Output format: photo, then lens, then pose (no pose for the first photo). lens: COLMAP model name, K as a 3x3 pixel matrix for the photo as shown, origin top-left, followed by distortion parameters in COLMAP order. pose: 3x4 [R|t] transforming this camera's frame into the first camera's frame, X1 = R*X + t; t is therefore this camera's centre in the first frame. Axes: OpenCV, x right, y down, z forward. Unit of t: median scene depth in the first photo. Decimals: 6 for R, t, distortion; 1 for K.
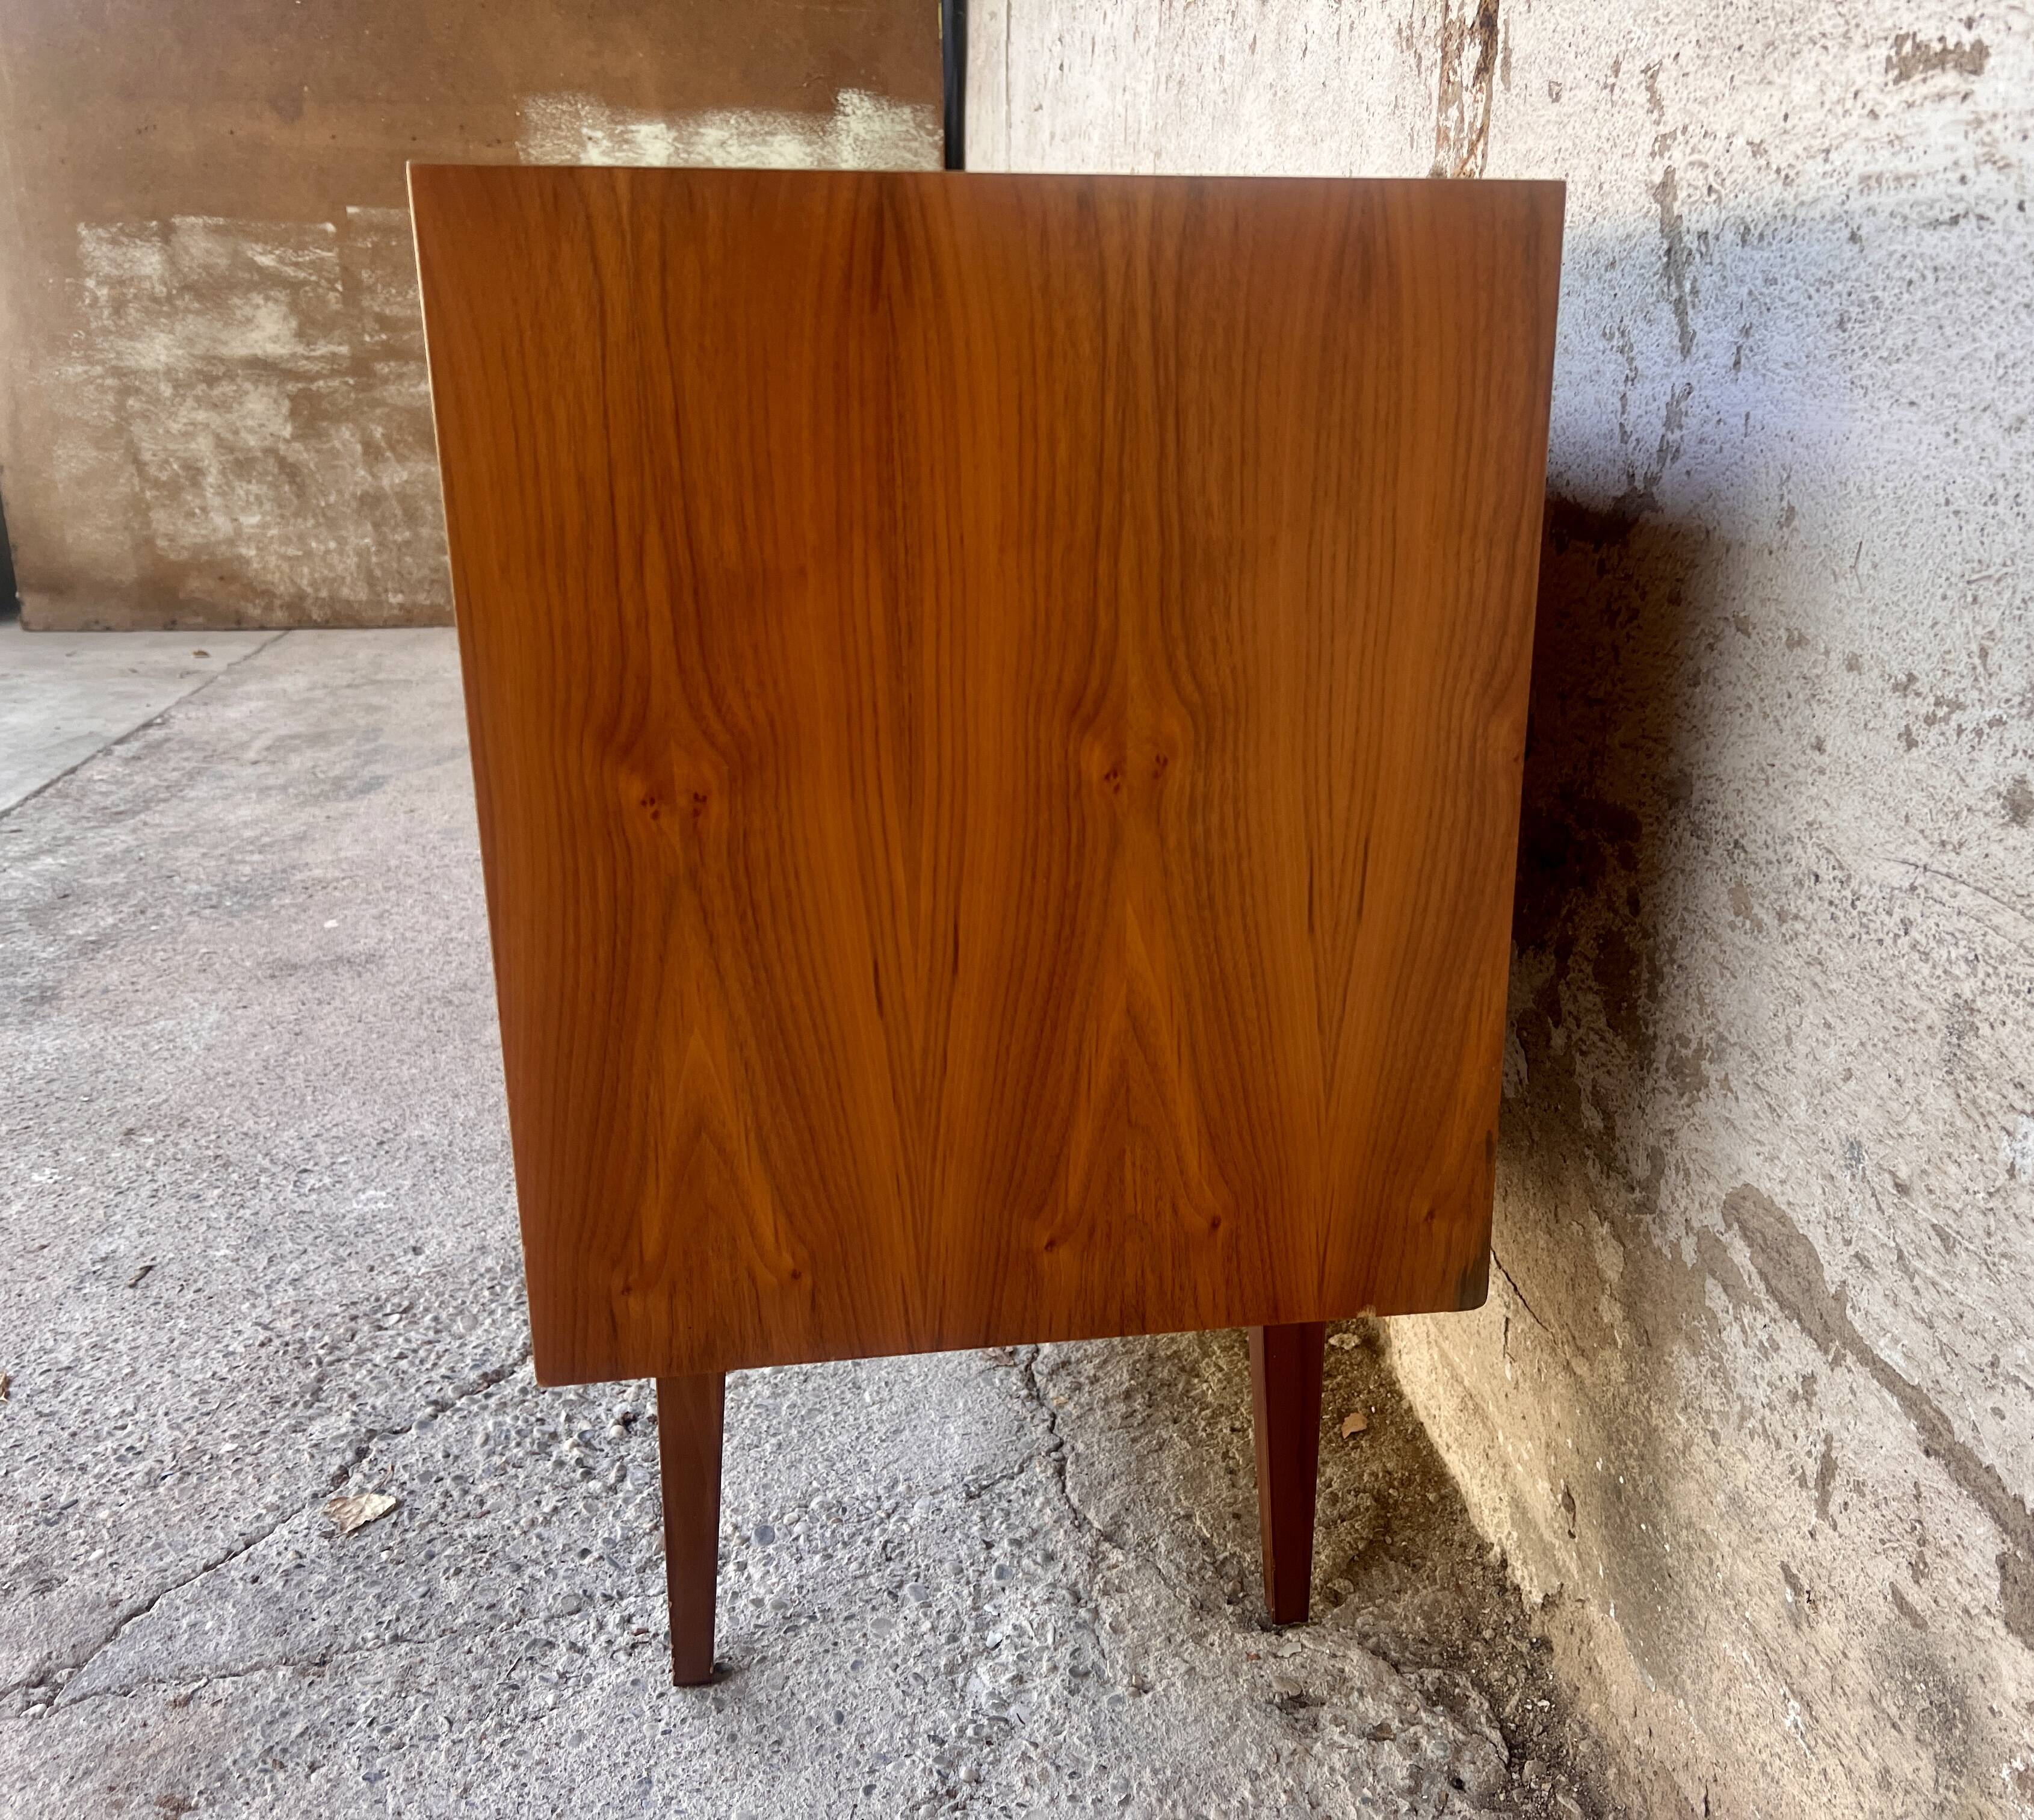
lens RADIAL K [[1829.1, 0, 1037.3], [0, 1829.1, 890.8], [0, 0, 1]] dist [0.034203, -0.042606]
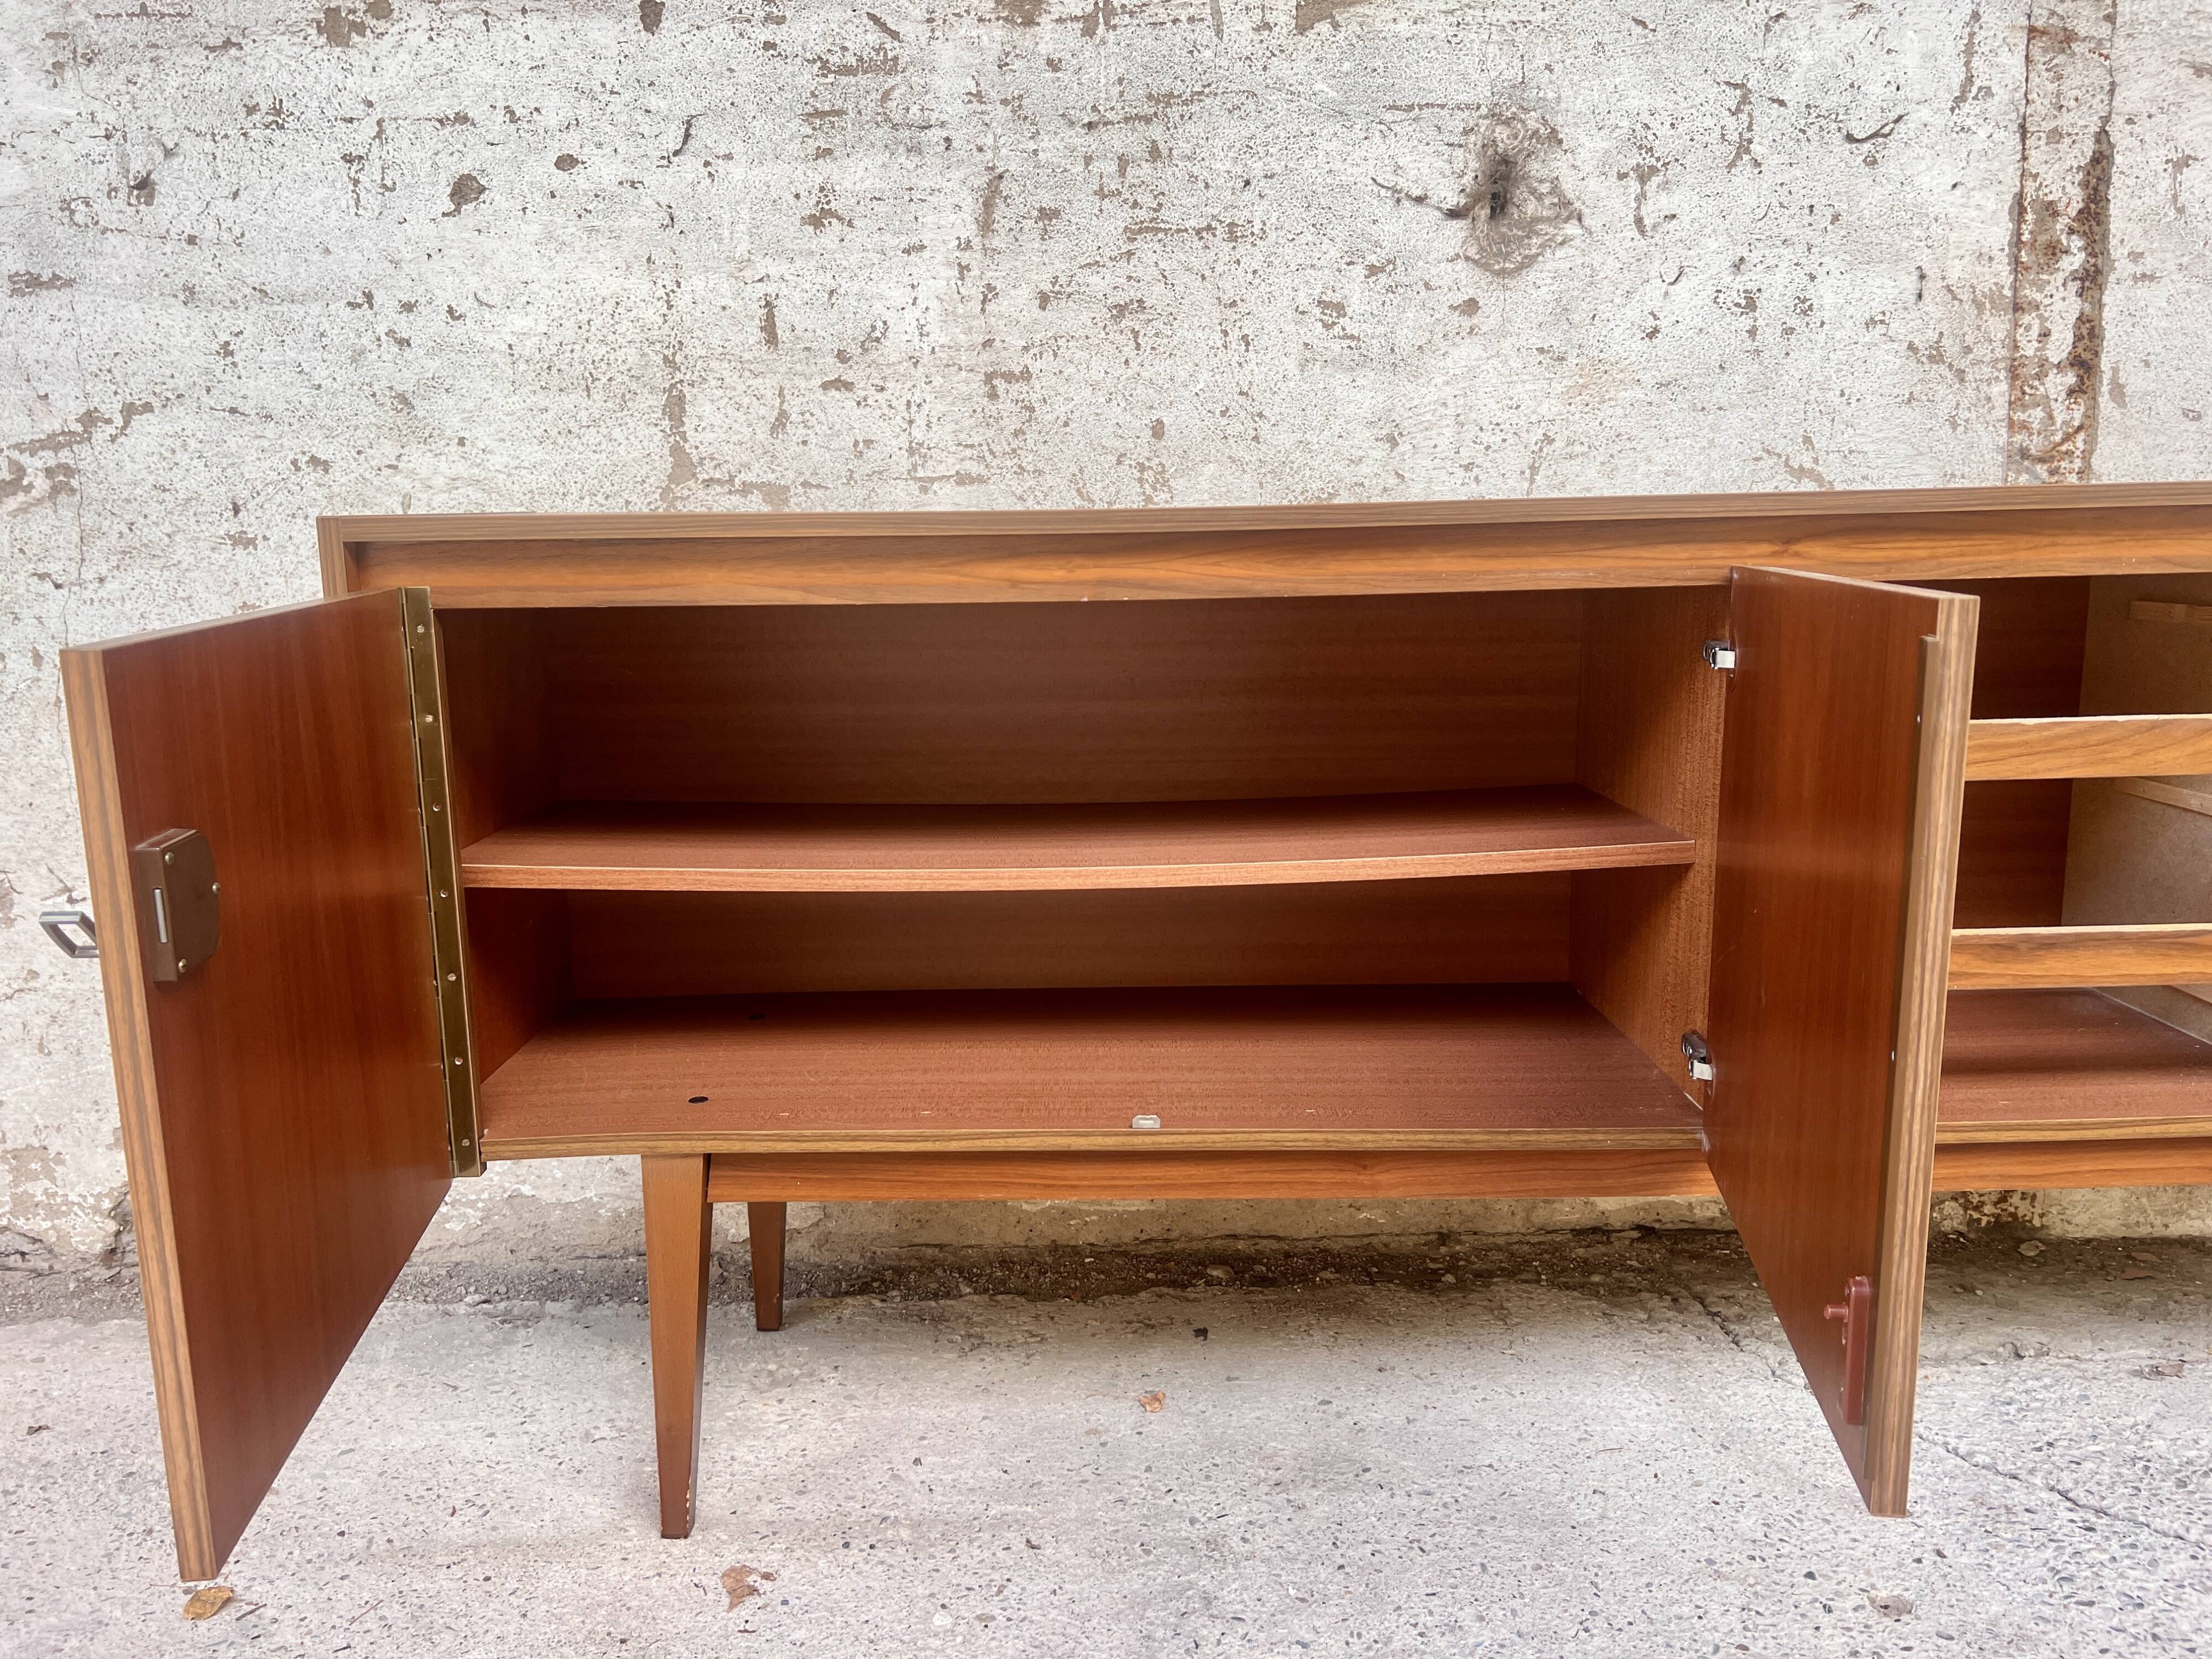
lens RADIAL K [[1677.0, 0, 1098.6], [0, 1677.0, 825.8], [0, 0, 1]] dist [0.058053, -0.071347]
pose [[0.136680, -0.168564, 0.976168, -2.153591], [0.313049, 0.942268, 0.118878, -0.819074], [-0.939851, 0.289340, 0.181558, 2.536134]]
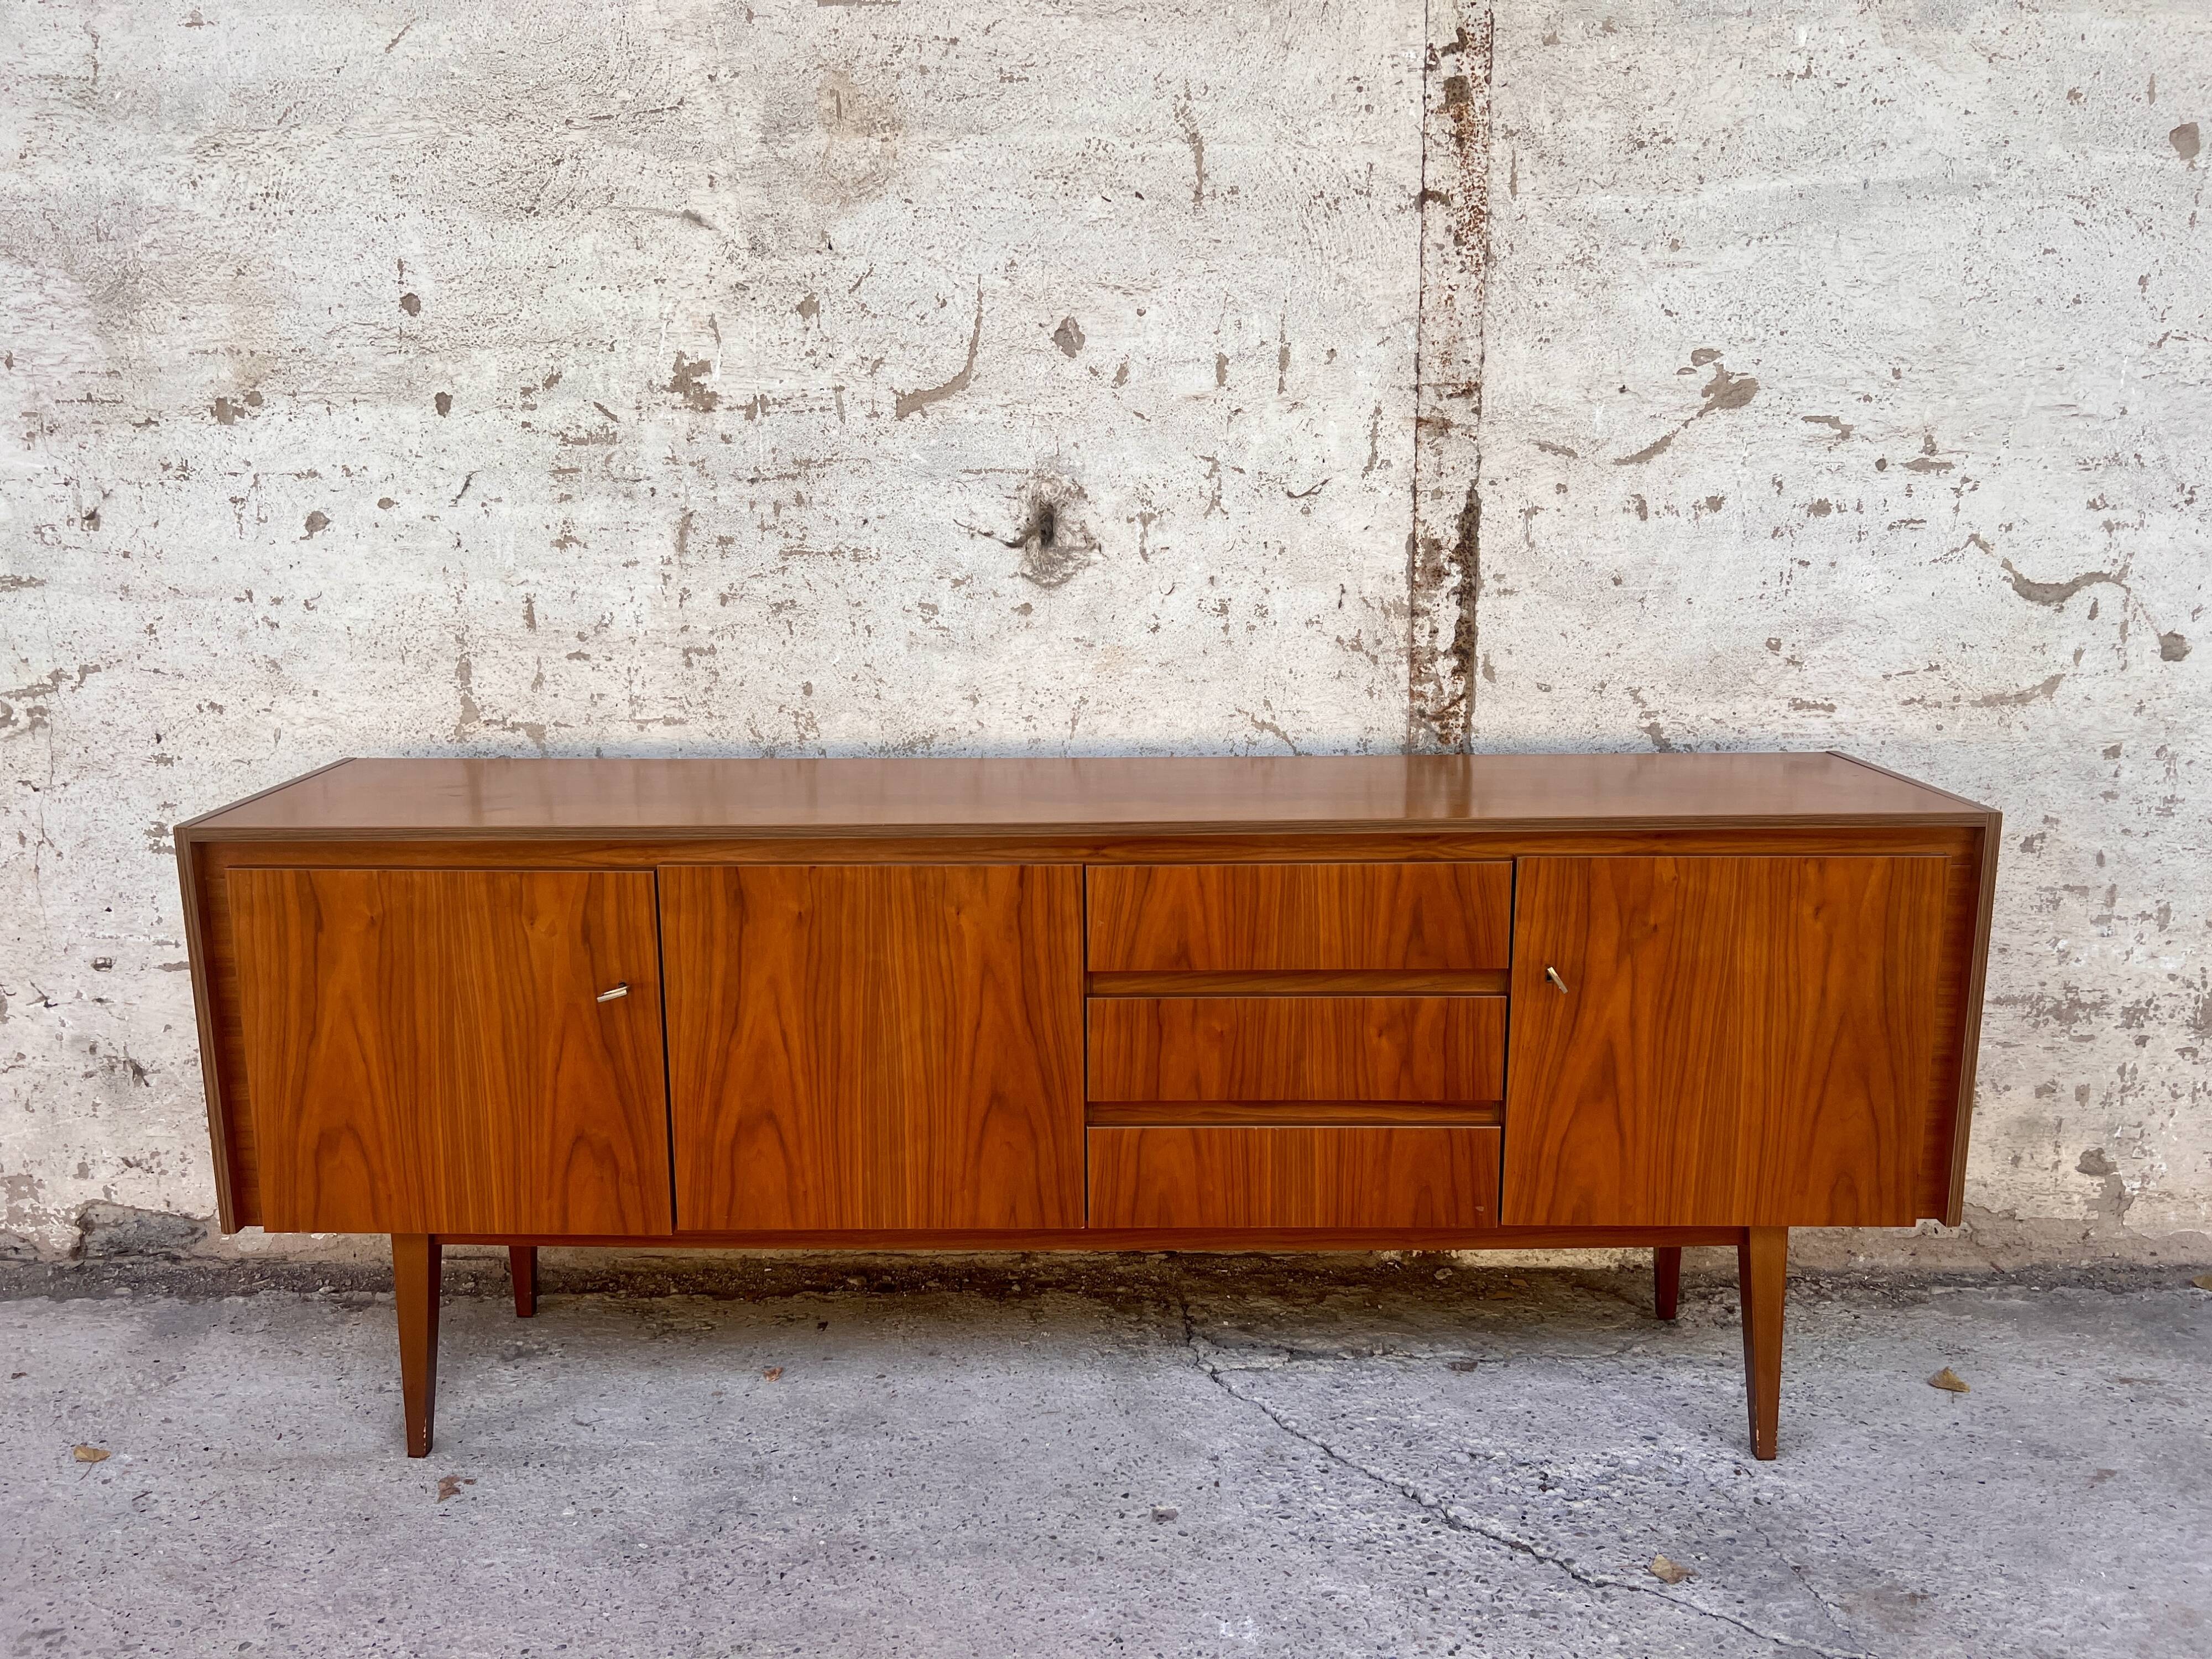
lens RADIAL K [[1677.0, 0, 1083.4], [0, 1677.0, 825.5], [0, 0, 1]] dist [0.058053, -0.071347]
pose [[0.163723, -0.196881, 0.966661, -2.899043], [0.302474, 0.942705, 0.140772, -1.075802], [-0.938991, 0.269342, 0.213894, 1.603028]]
